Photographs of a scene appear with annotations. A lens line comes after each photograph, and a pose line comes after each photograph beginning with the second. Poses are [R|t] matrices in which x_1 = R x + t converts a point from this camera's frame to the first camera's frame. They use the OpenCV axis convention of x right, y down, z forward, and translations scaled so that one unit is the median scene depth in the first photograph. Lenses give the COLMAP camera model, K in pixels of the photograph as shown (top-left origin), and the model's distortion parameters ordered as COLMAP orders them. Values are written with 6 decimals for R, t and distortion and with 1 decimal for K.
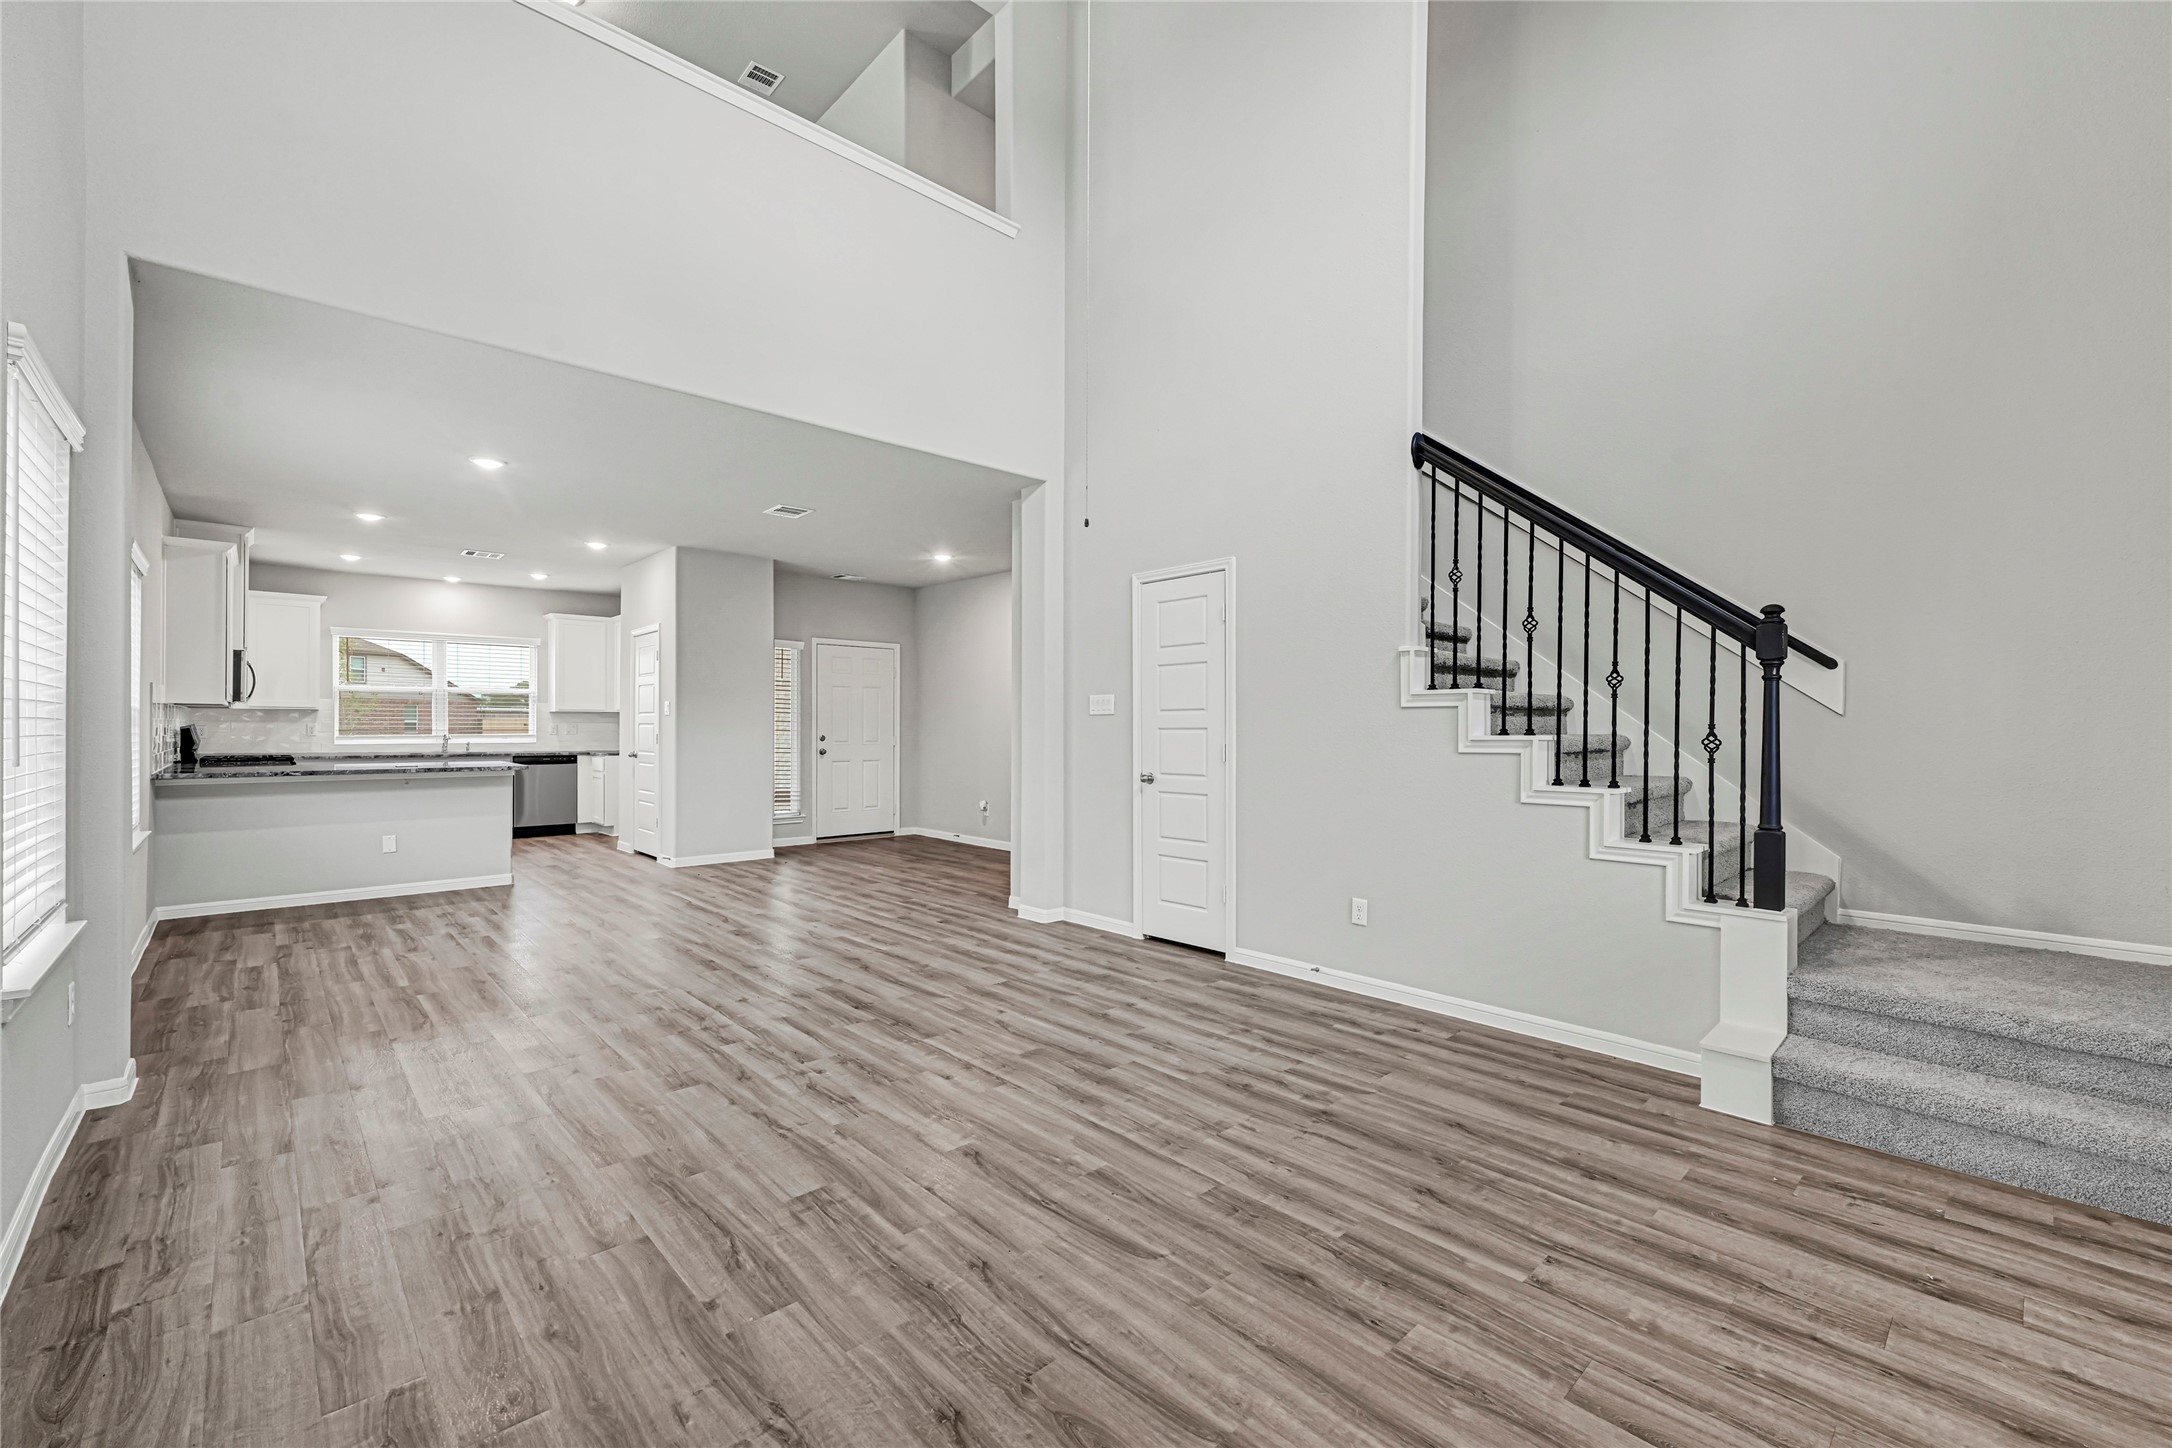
lens RADIAL K [[890.0, 0, 1078.7], [0, 890.0, 726.0], [0, 0, 1]] dist [0.000561, 0.000142]
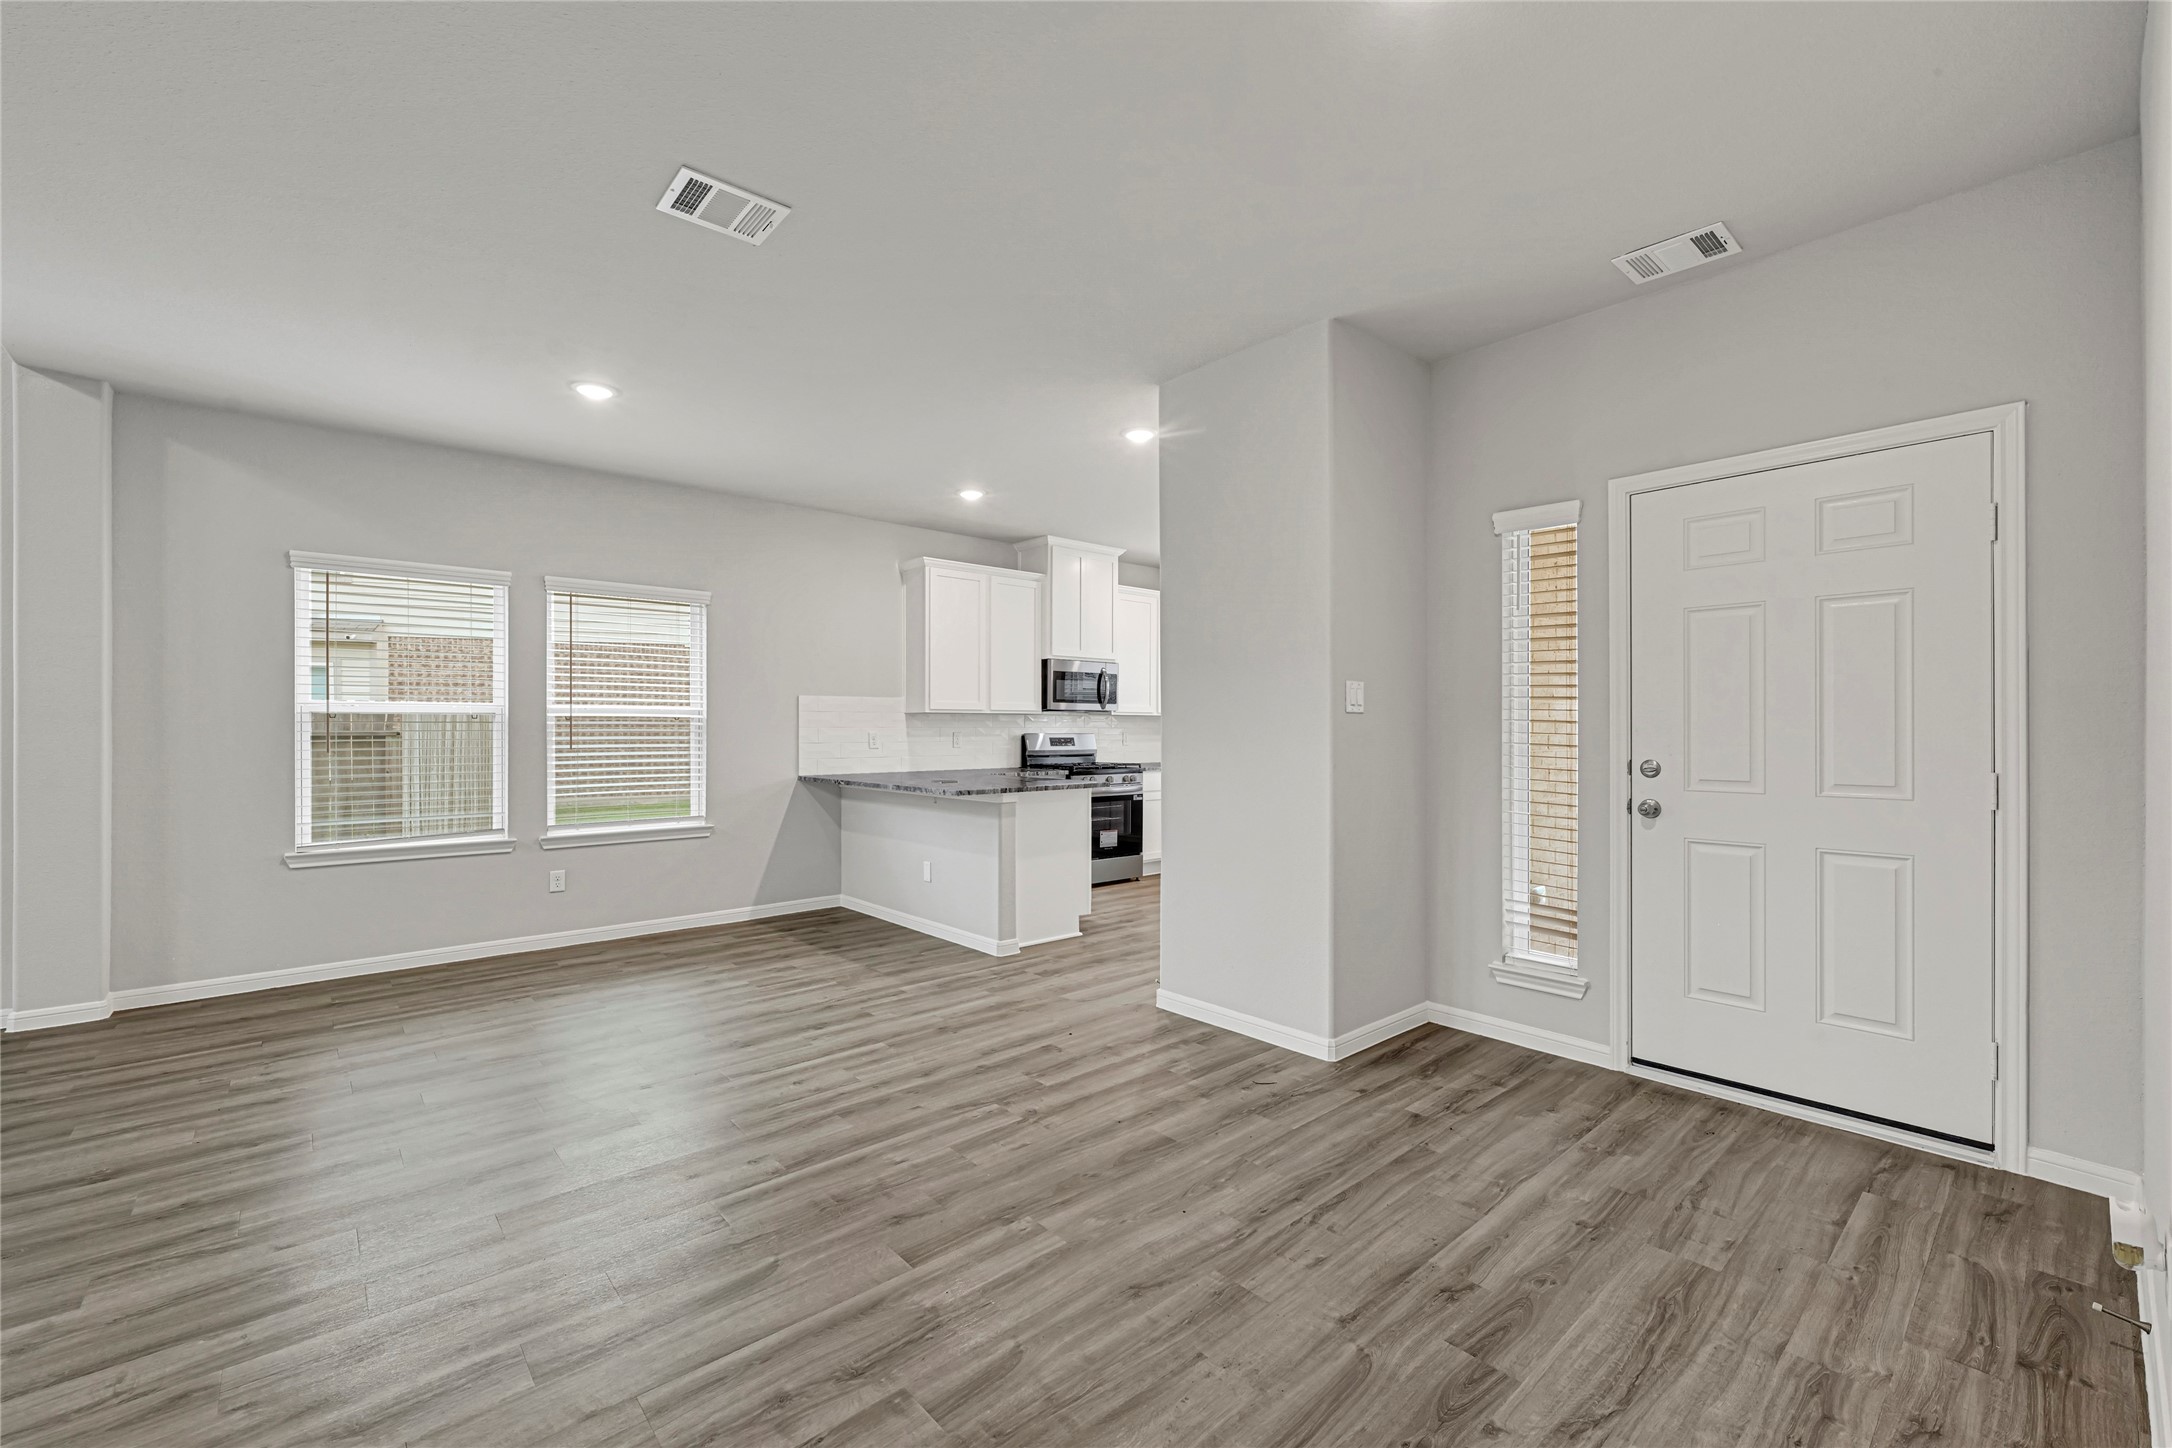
lens RADIAL K [[890.0, 0, 1087.2], [0, 890.0, 729.5], [0, 0, 1]] dist [0.000561, 0.000142]
pose [[-0.013363, -0.004131, -0.999902, 0.129562], [0.000857, 0.999991, -0.004142, -0.000216], [0.999910, -0.000912, -0.013359, 1.908945]]
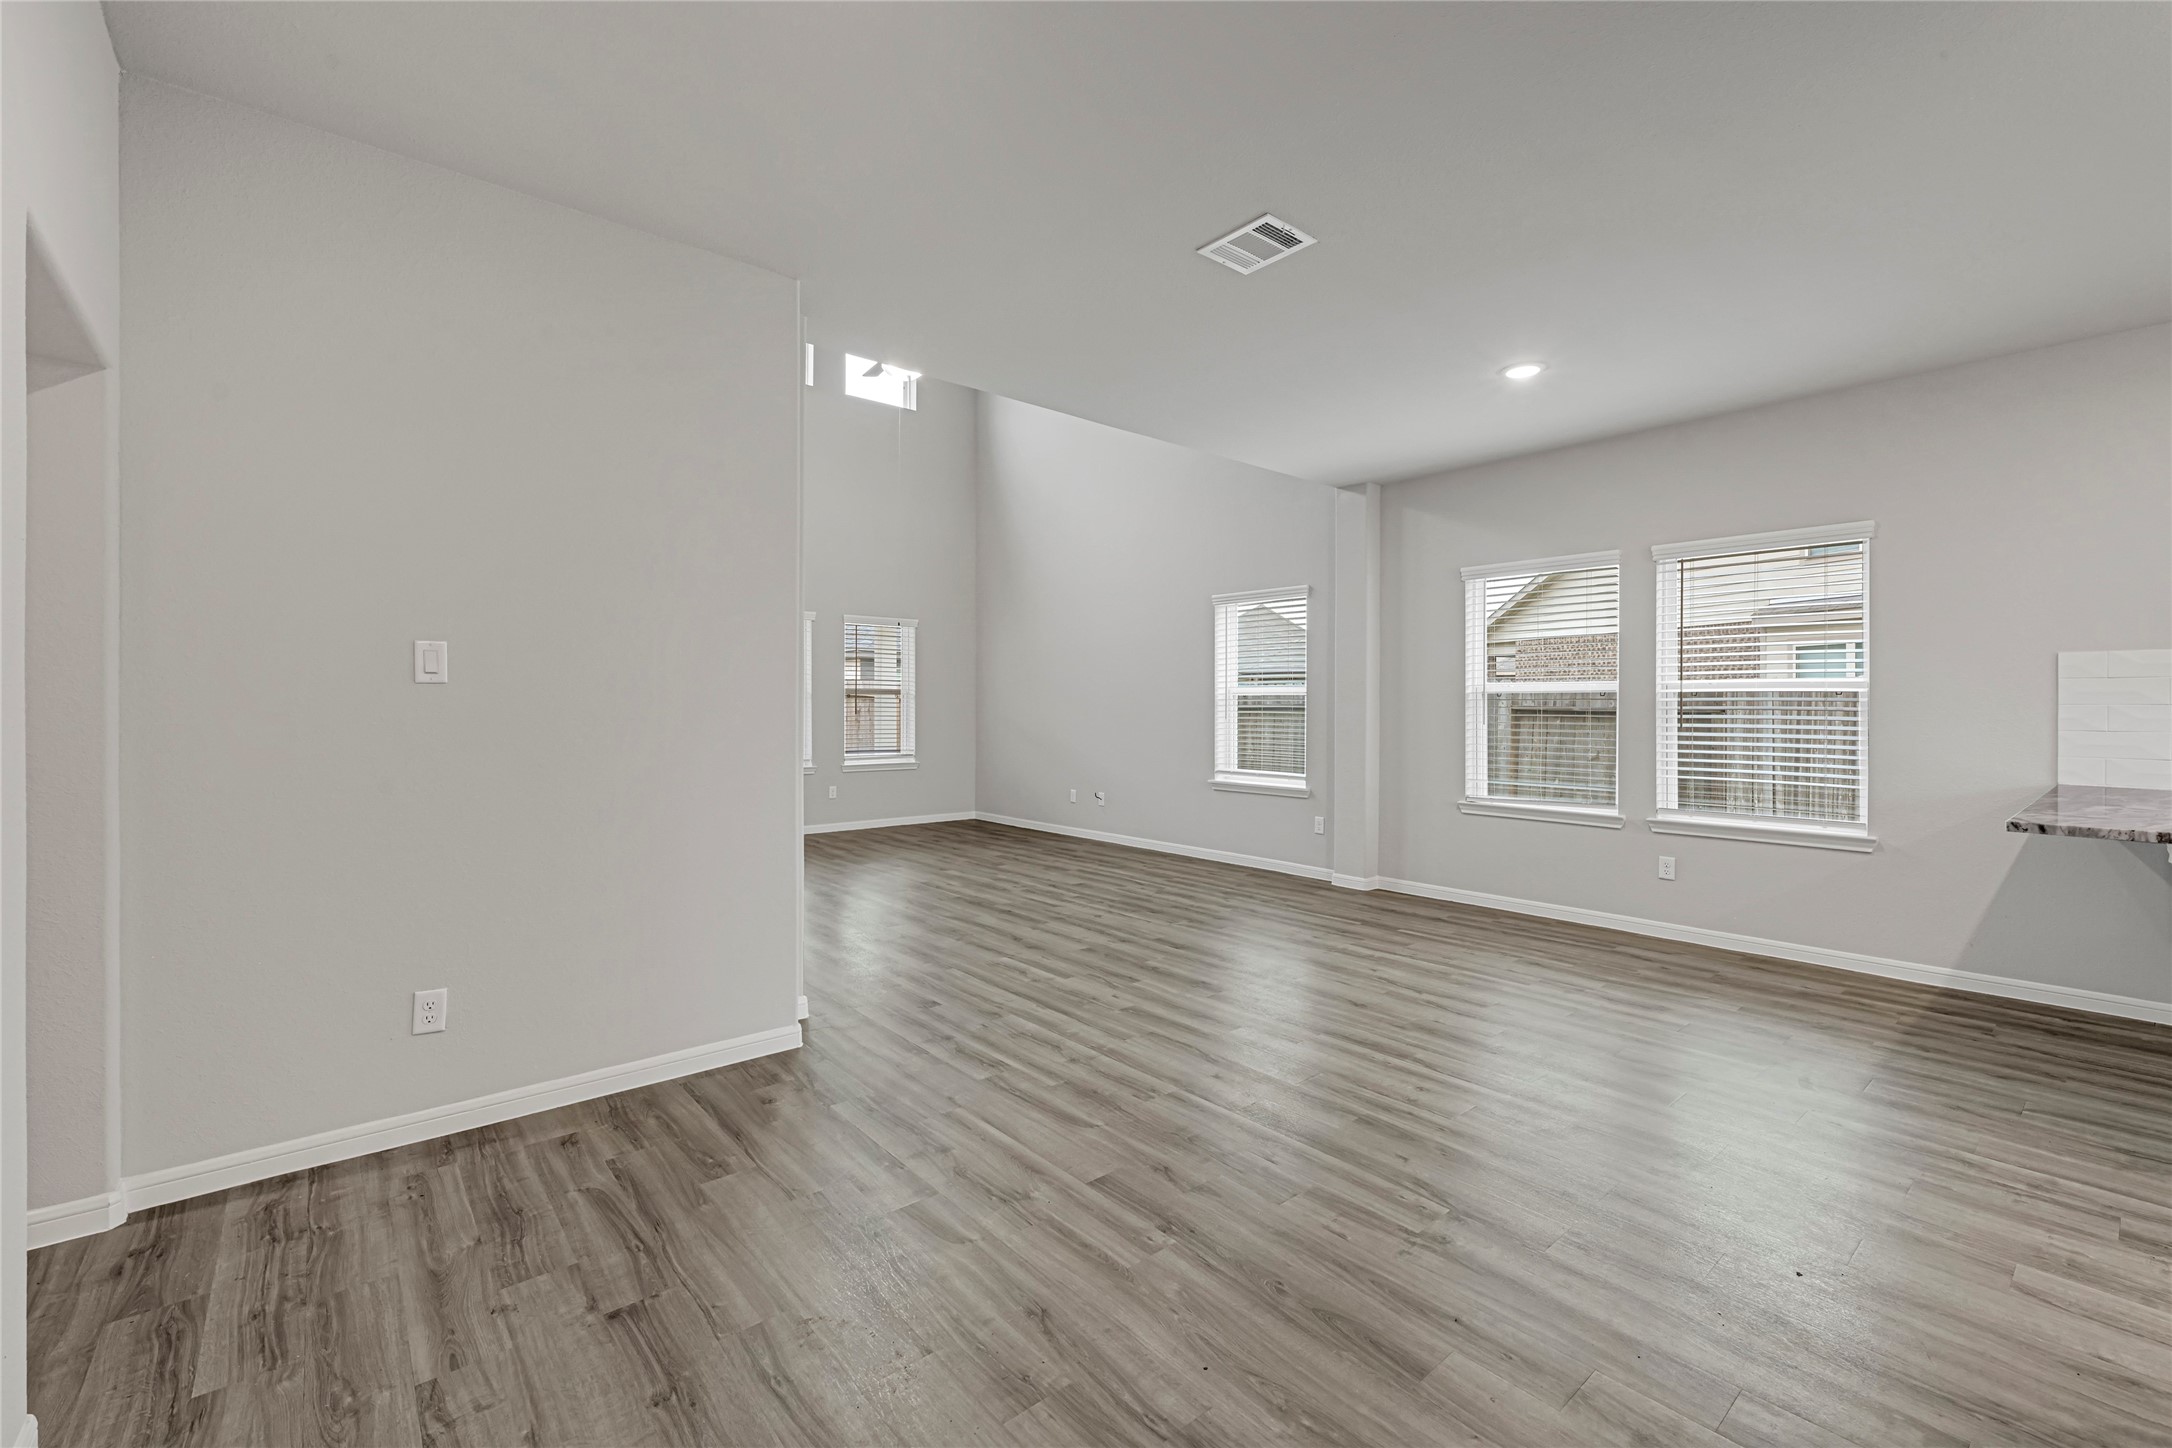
lens RADIAL K [[908.6, 0, 1085.2], [0, 908.6, 717.1], [0, 0, 1]] dist [0.003944, -0.000511]
pose [[-0.999265, -0.007913, 0.037505, -0.417672], [-0.007419, 0.999884, 0.013307, -0.002954], [-0.037606, 0.013019, -0.999208, 2.401592]]
